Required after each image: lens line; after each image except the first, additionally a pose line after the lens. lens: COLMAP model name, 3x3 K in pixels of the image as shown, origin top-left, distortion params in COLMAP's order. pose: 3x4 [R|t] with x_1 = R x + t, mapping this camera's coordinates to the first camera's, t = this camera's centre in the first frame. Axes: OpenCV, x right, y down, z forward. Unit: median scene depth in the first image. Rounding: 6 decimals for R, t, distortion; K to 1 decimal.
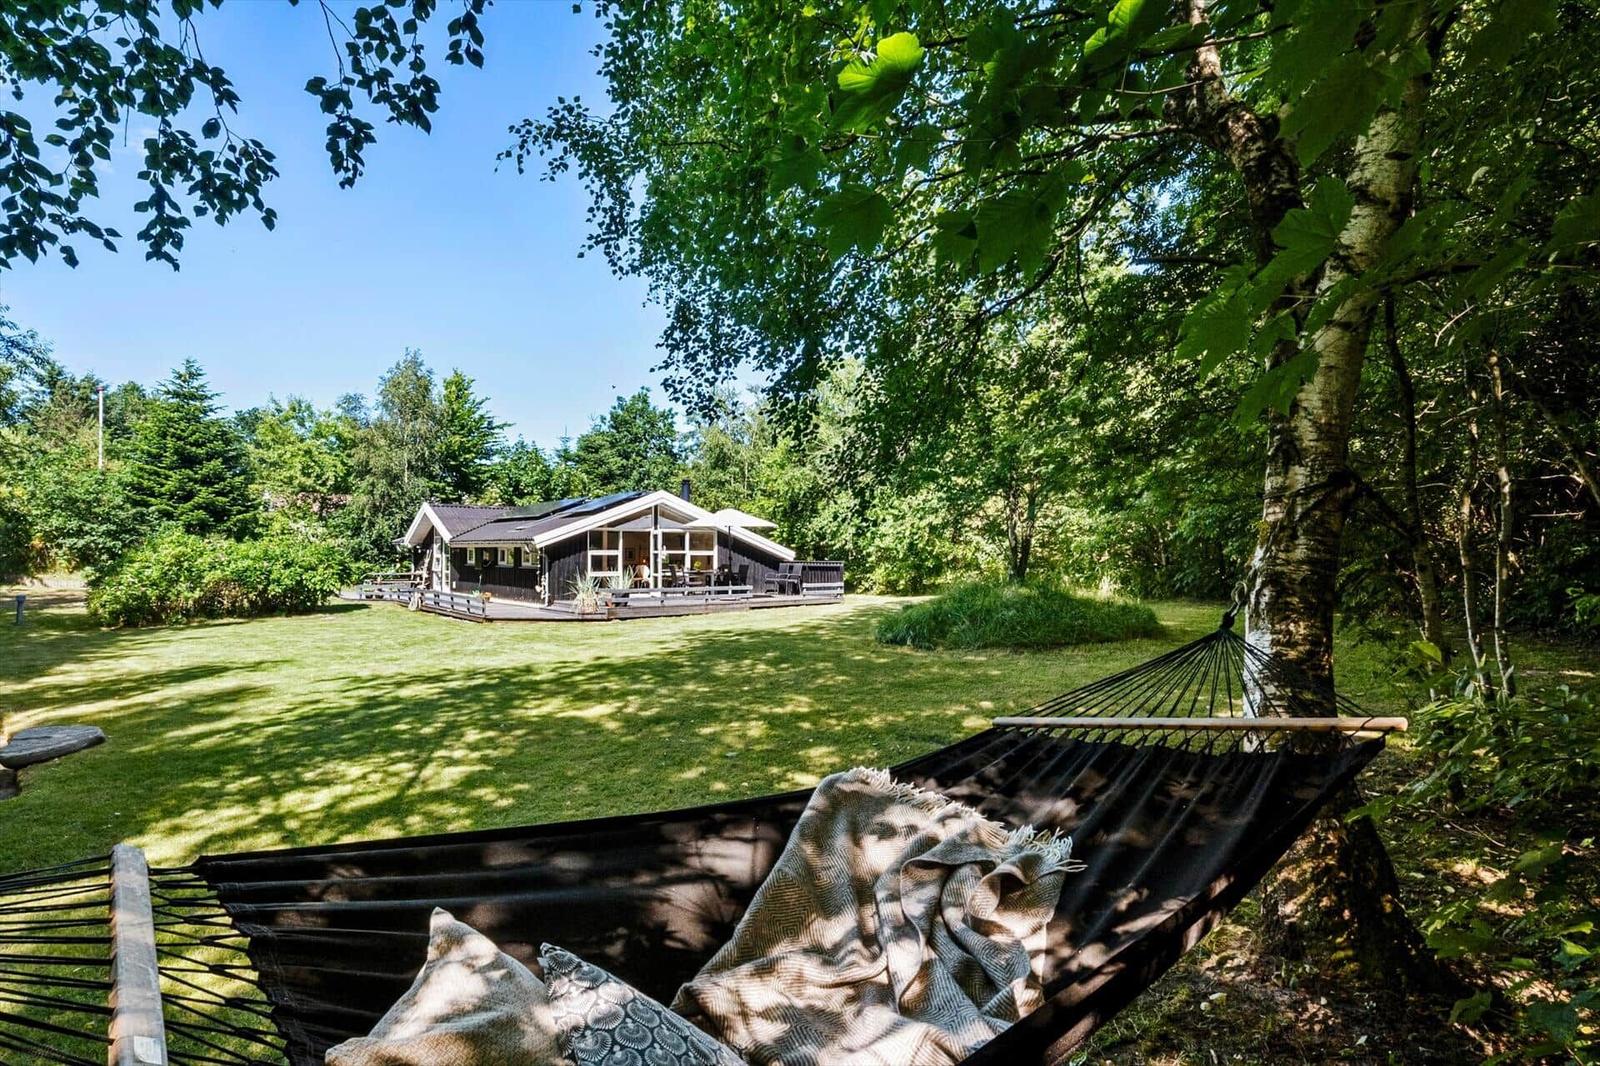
lens RADIAL K [[824.2, 0, 807.3], [0, 824.2, 532.2], [0, 0, 1]] dist [-0.003548, -0.000248]
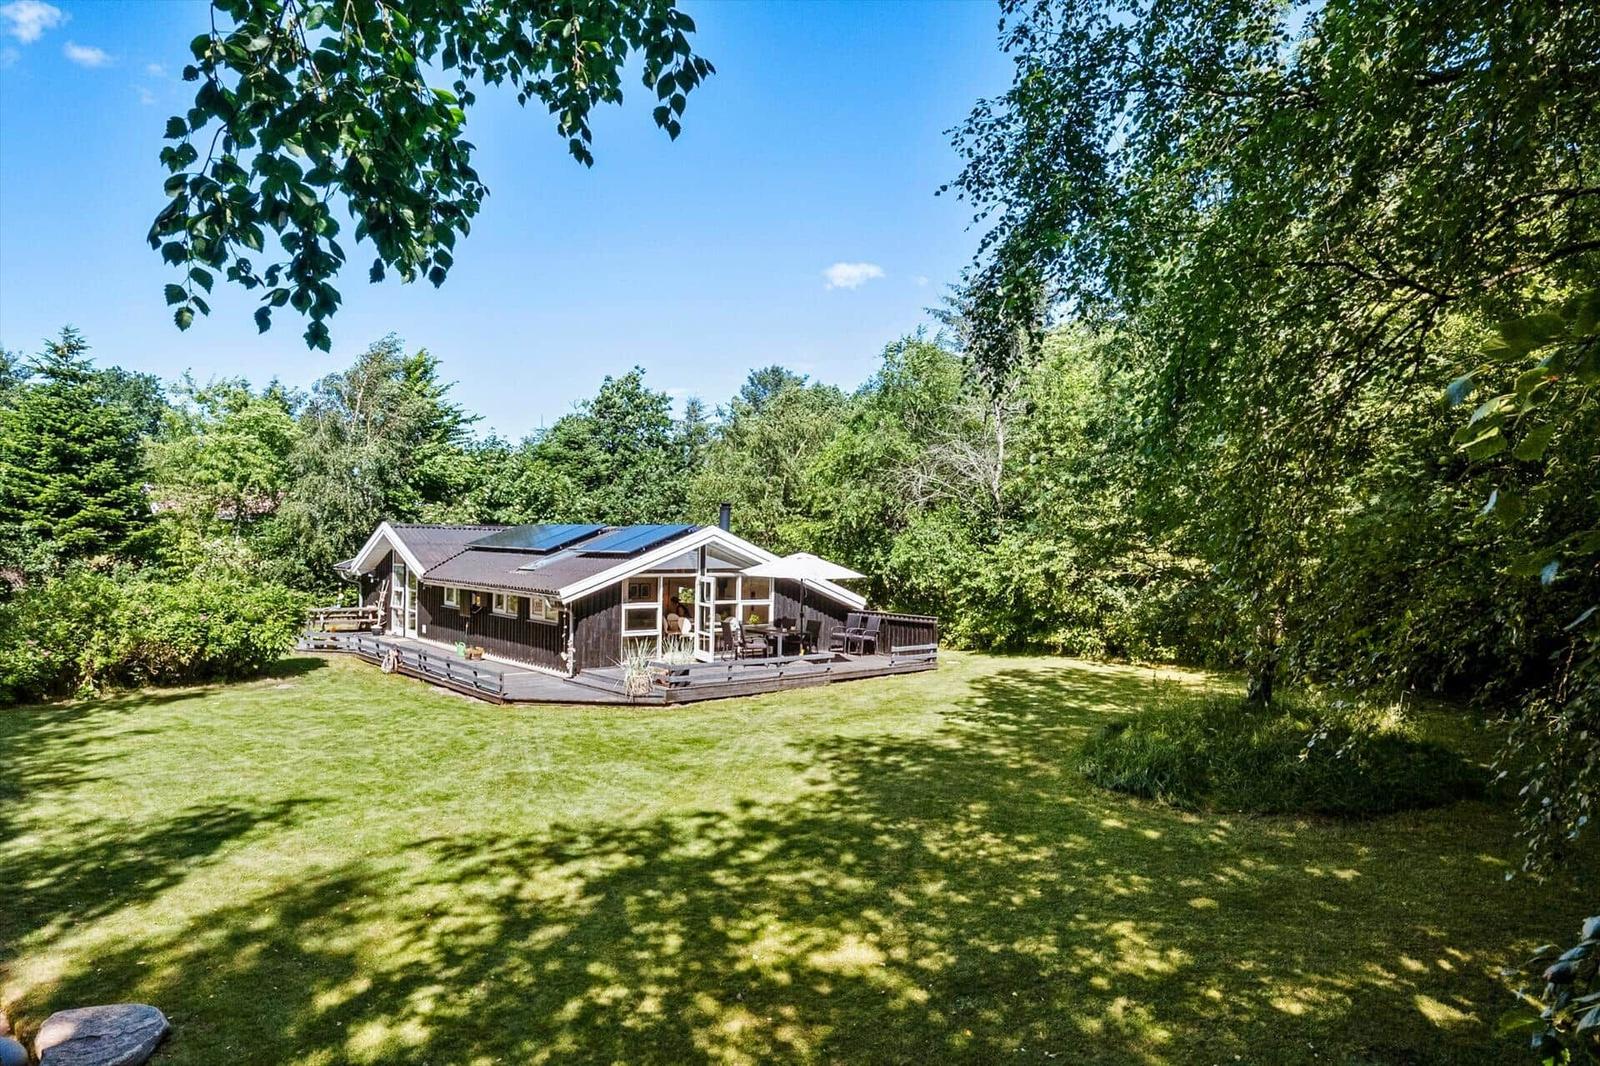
lens RADIAL K [[987.1, 0, 804.7], [0, 987.1, 547.7], [0, 0, 1]] dist [0.000736, -0.003608]
pose [[0.999118, 0.016023, 0.038823, -0.114441], [-0.017393, 0.999229, 0.035208, -0.058683], [-0.038229, -0.035852, 0.998626, 0.053620]]
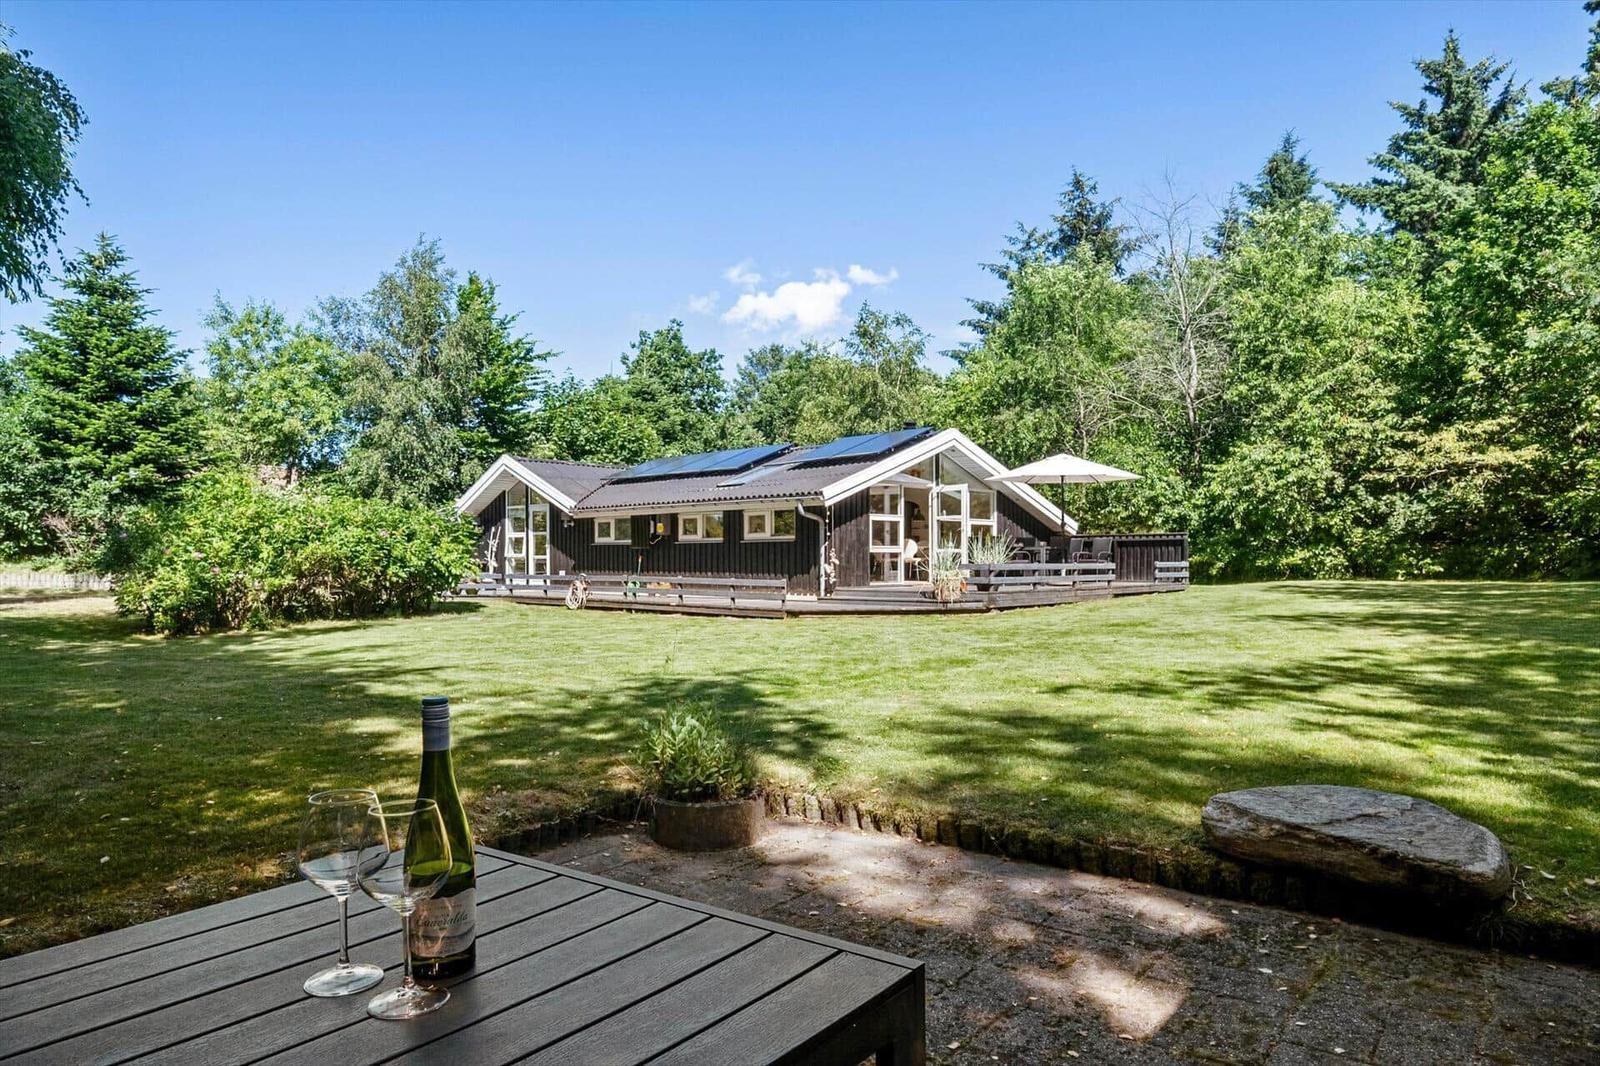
lens RADIAL K [[987.1, 0, 781.9], [0, 987.1, 573.3], [0, 0, 1]] dist [0.000736, -0.003608]
pose [[0.992331, -0.007265, 0.123396, -0.383307], [0.002749, 0.999322, 0.036728, 0.036149], [-0.123579, -0.036107, 0.991678, 0.182881]]
